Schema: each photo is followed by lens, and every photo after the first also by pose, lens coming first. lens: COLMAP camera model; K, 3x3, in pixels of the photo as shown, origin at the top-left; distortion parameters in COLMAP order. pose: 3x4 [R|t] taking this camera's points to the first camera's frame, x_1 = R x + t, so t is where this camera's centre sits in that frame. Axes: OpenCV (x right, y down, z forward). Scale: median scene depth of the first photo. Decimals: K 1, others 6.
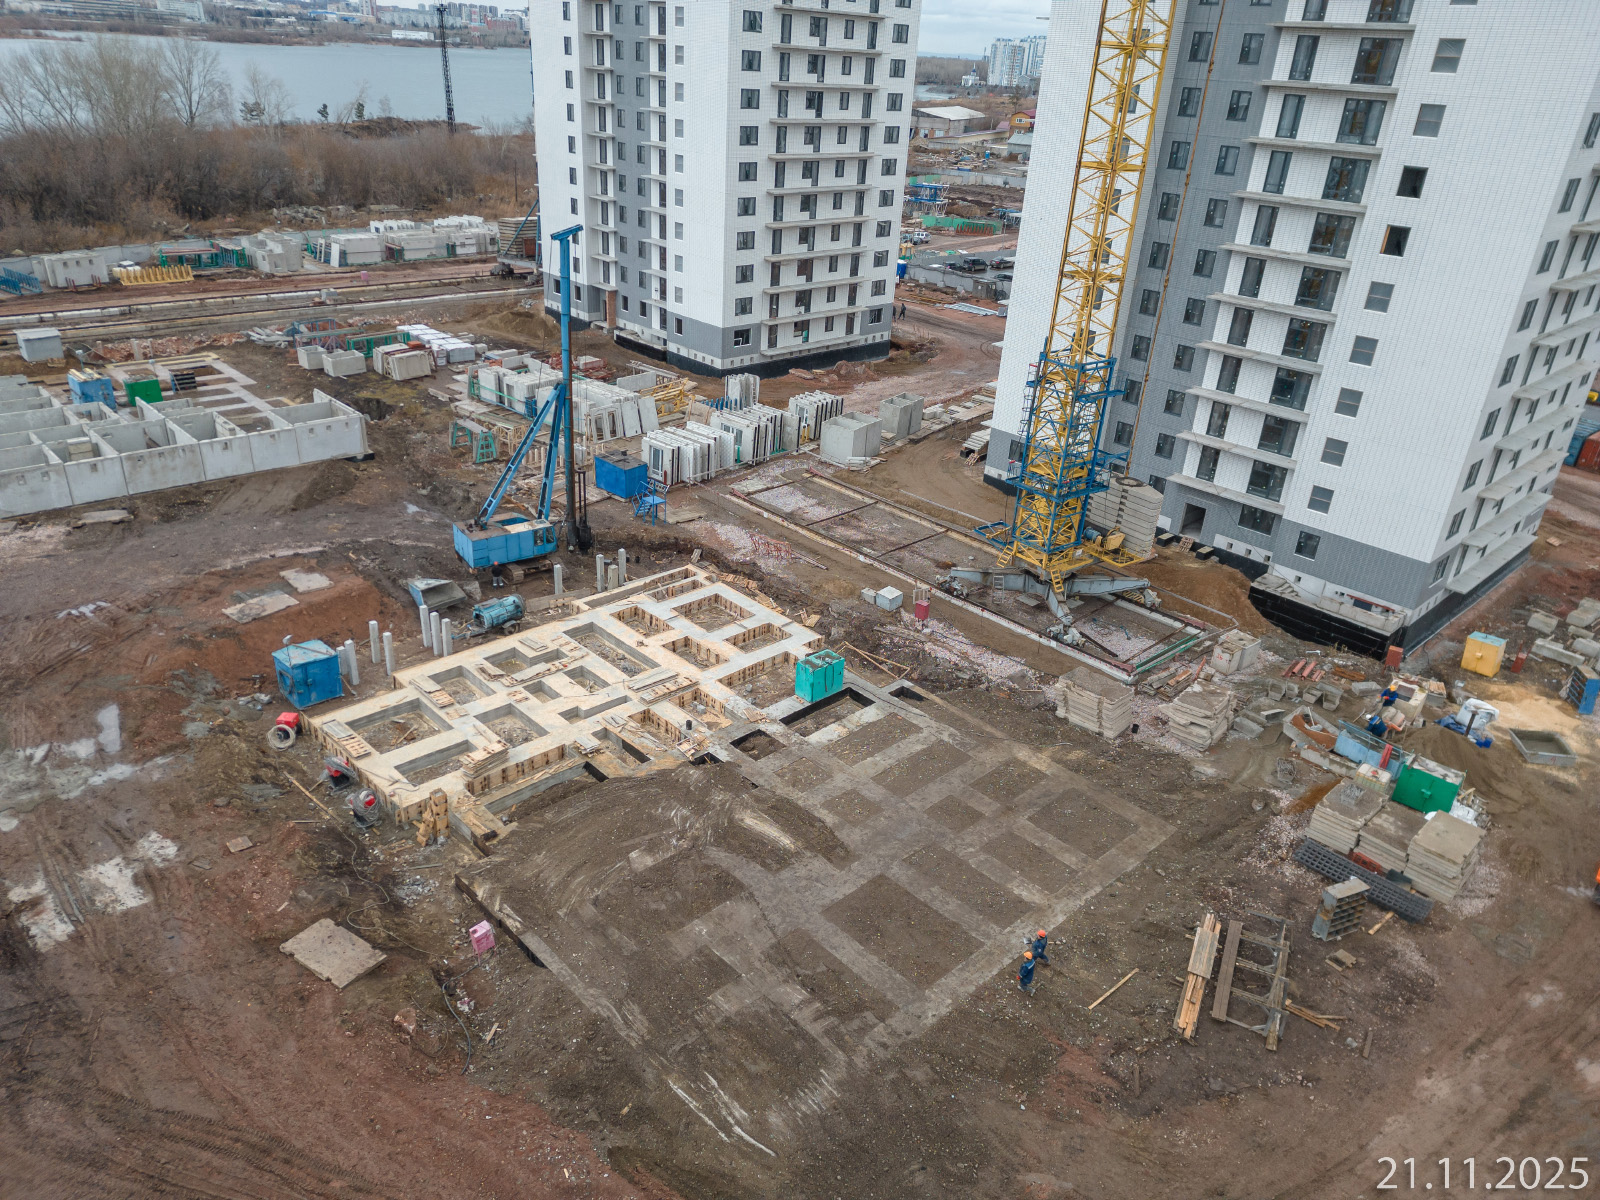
lens RADIAL K [[1117.9, 0, 800.0], [0, 1117.9, 600.0], [0, 0, 1]] dist [0.091604, -0.080174]
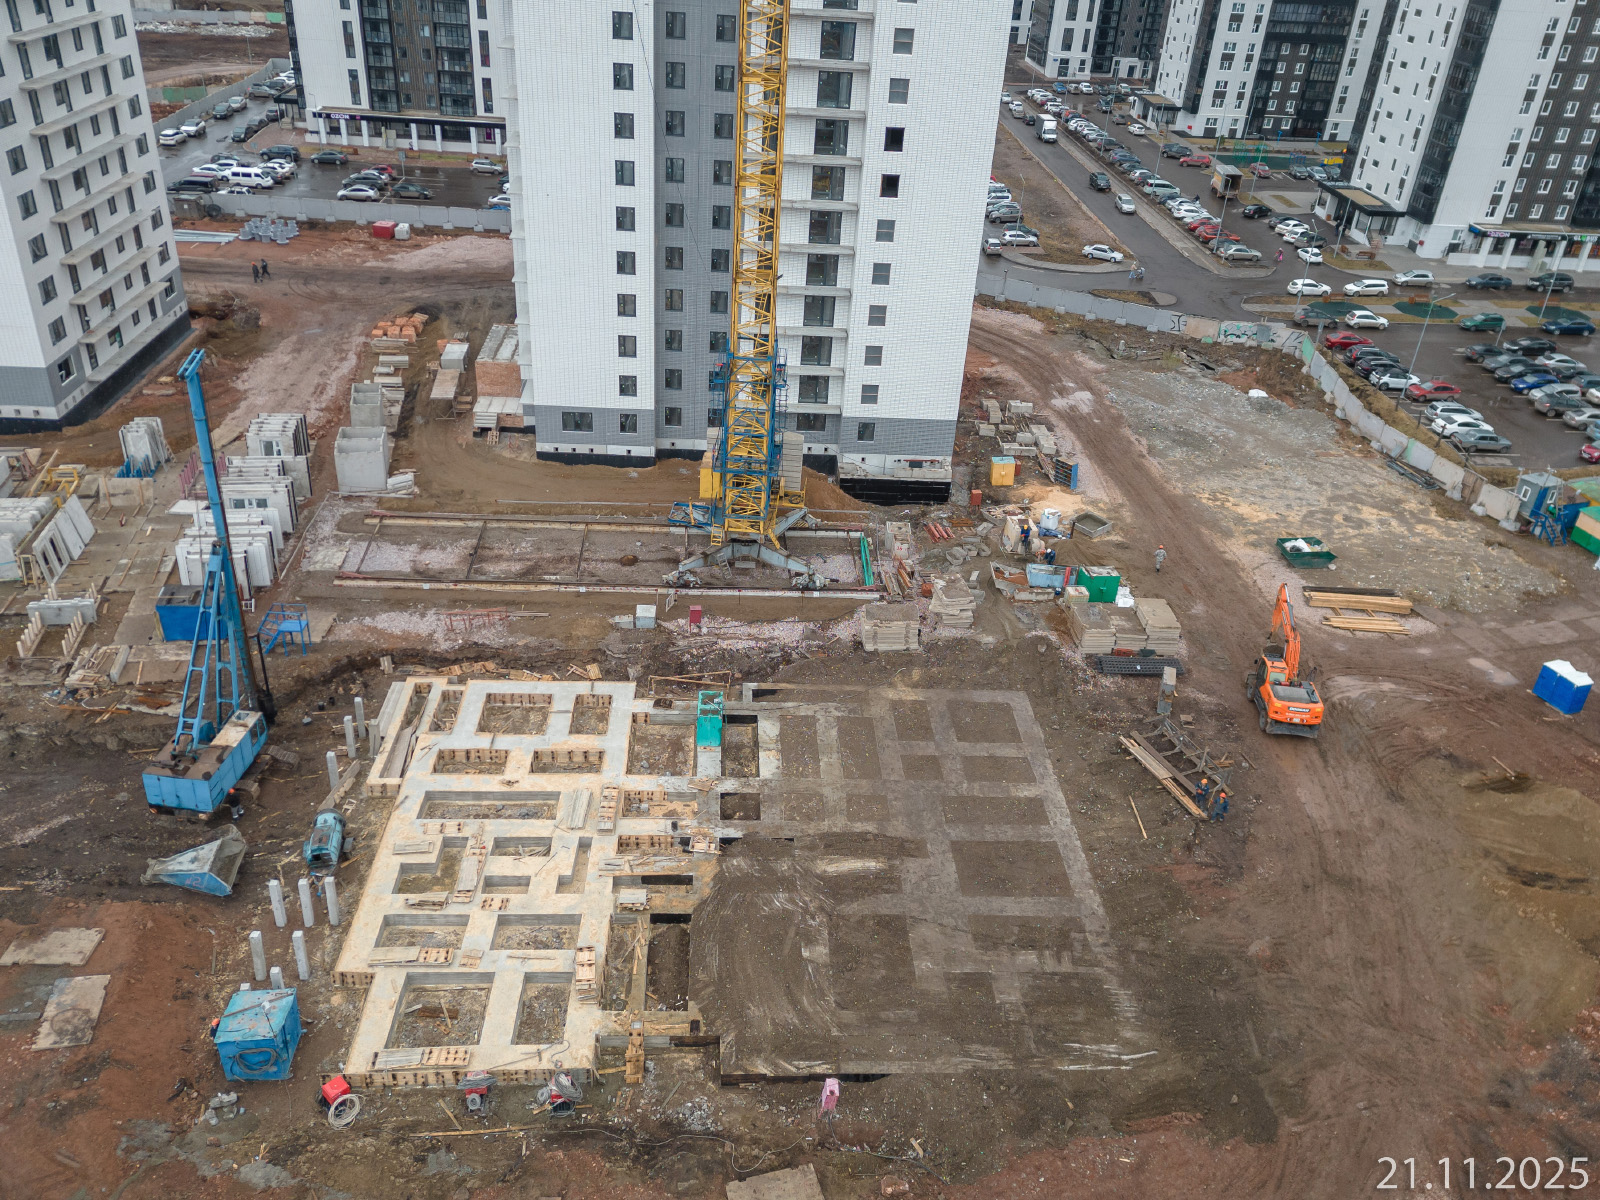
lens RADIAL K [[1250.6, 0, 800.6], [0, 1250.6, 546.1], [0, 0, 1]] dist [0.102034, -0.128329]
pose [[0.649045, -0.385282, 0.655971, -0.367255], [0.309415, 0.921421, 0.235045, -0.190375], [-0.694984, 0.050412, 0.717256, 0.065140]]
